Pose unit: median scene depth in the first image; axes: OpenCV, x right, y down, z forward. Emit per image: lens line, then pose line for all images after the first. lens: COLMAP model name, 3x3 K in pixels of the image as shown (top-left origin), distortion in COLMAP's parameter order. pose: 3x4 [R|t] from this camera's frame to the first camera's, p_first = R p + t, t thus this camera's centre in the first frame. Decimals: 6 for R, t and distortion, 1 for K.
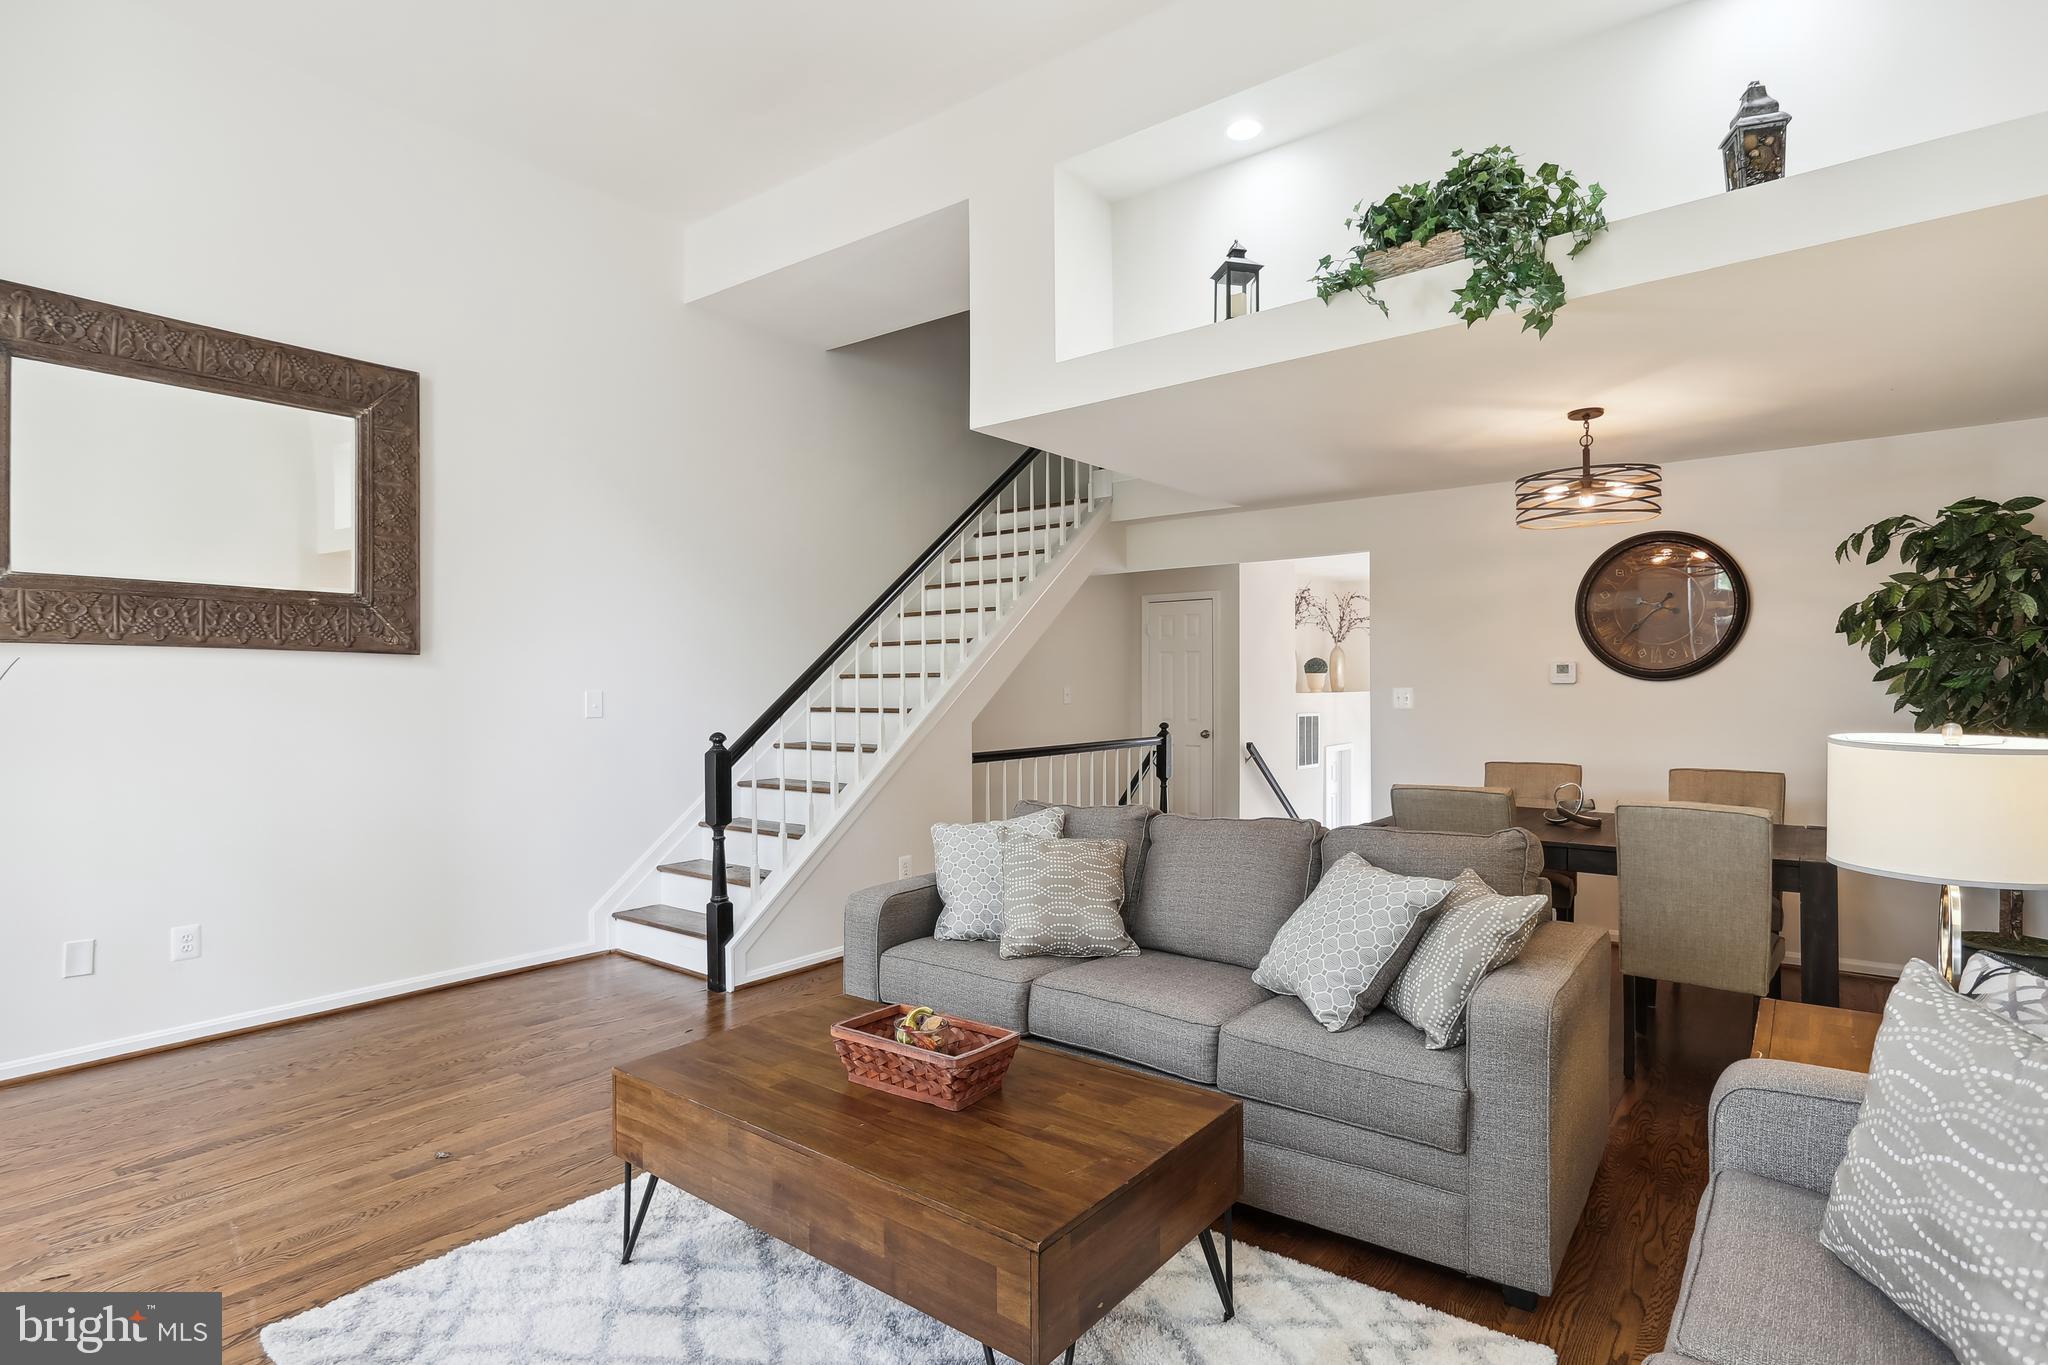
lens RADIAL K [[1008.1, 0, 1024.0], [0, 1008.1, 682.5], [0, 0, 1]] dist [0.000066, 0.000027]
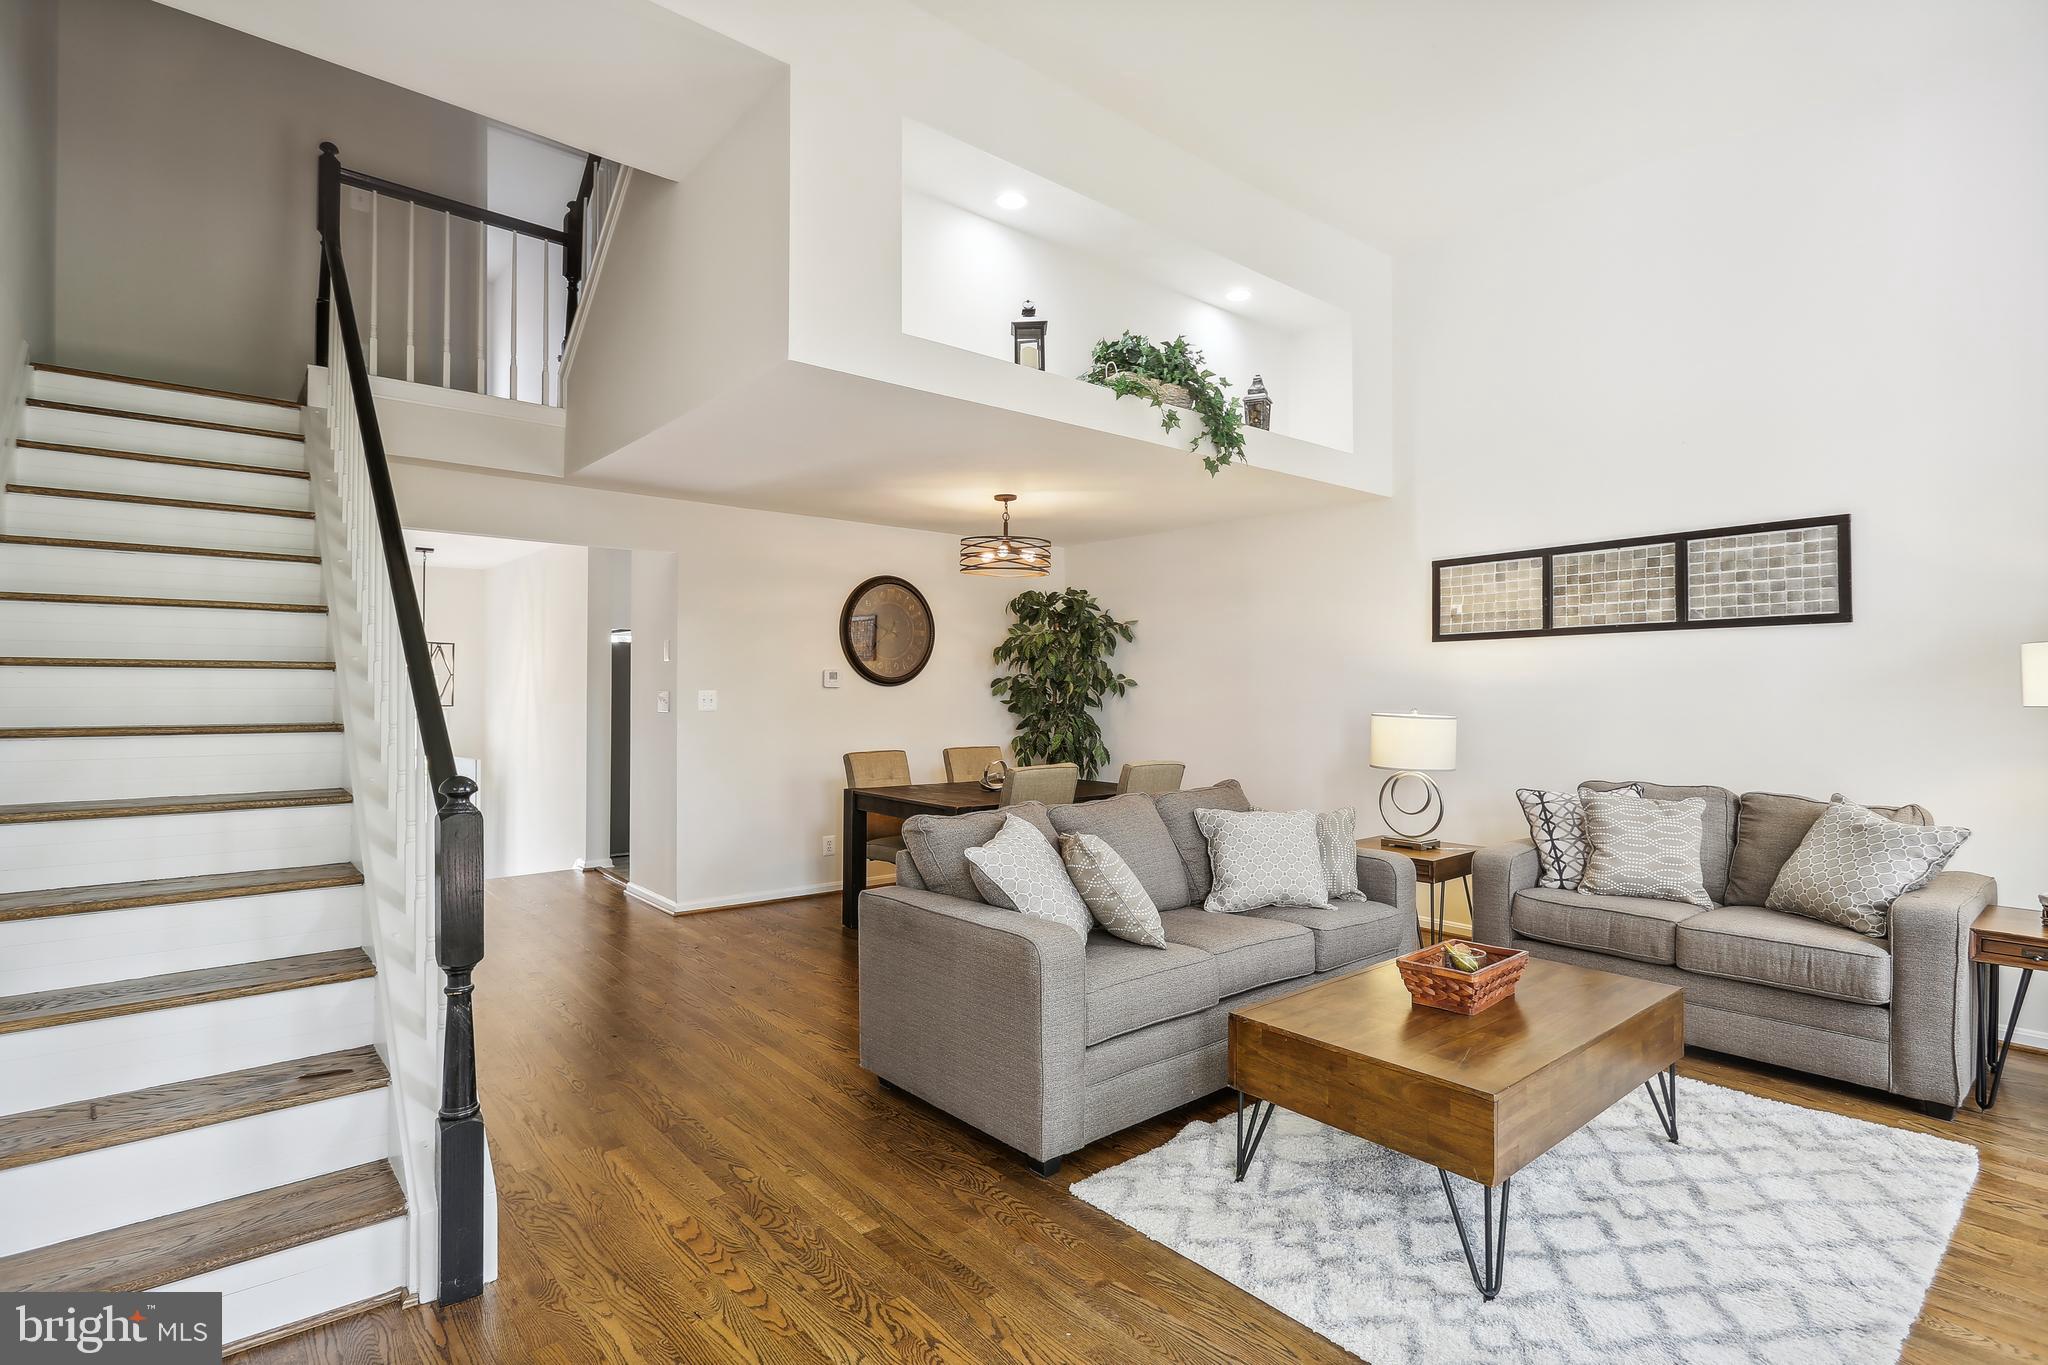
lens RADIAL K [[1008.1, 0, 1024.0], [0, 1008.1, 682.5], [0, 0, 1]] dist [0.000066, 0.000027]
pose [[0.205119, 0.011791, 0.978666, -0.736307], [-0.009003, 0.999908, -0.010160, 0.006053], [-0.978696, -0.006726, 0.205207, 0.621200]]
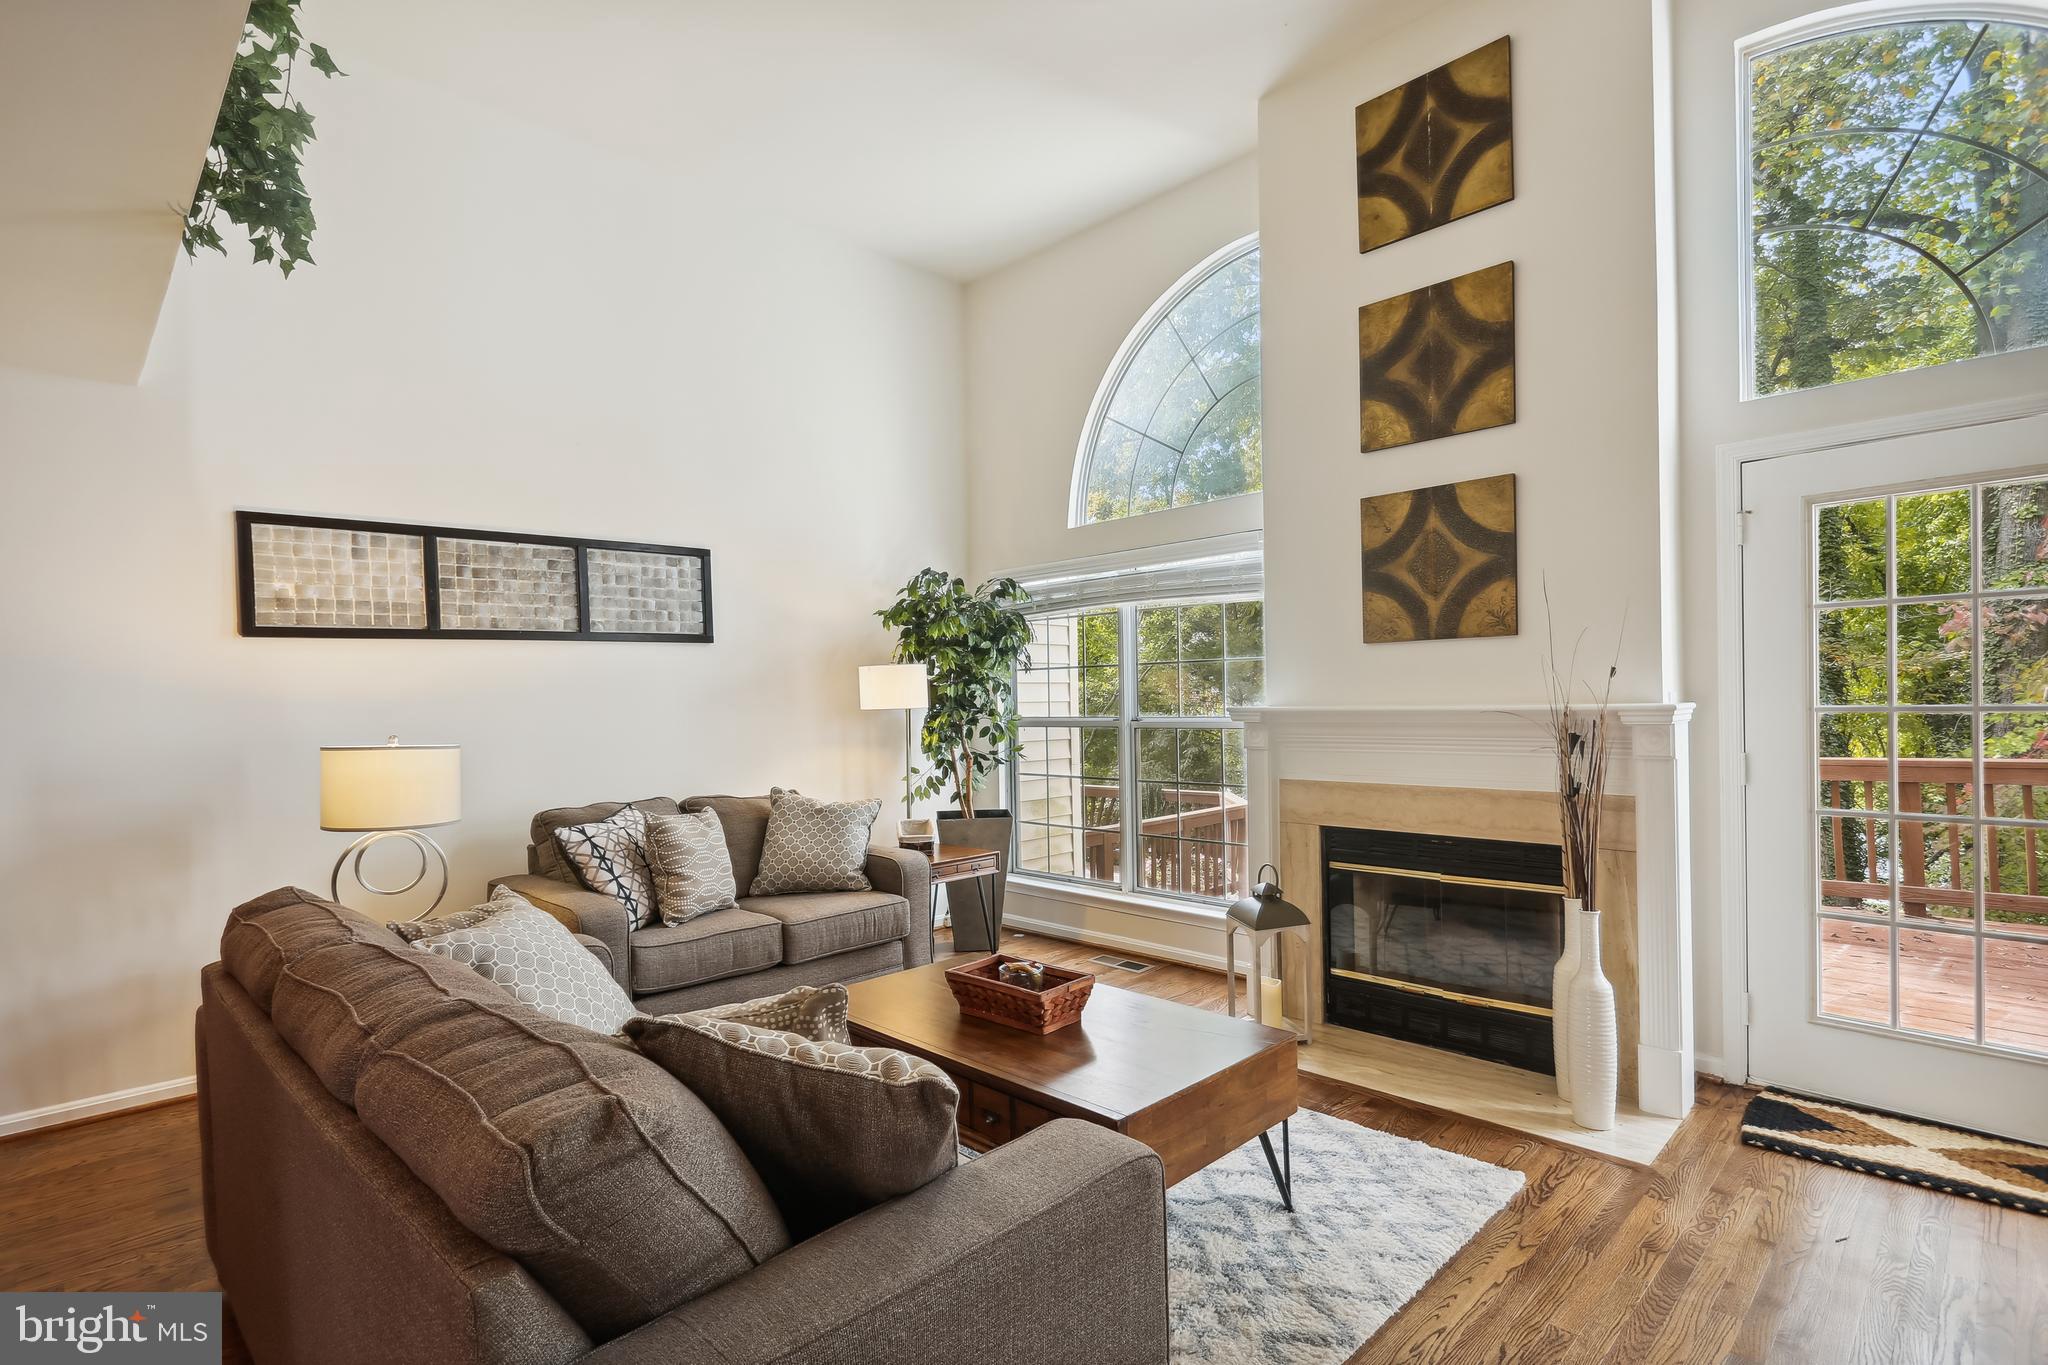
lens RADIAL K [[1002.7, 0, 1005.8], [0, 1002.7, 705.1], [0, 0, 1]] dist [-0.000971, -0.000127]
pose [[-0.990790, 0.021163, 0.133741, -0.121289], [0.021718, 0.999760, 0.002695, 0.004725], [-0.133652, 0.005575, -0.991013, 1.094792]]
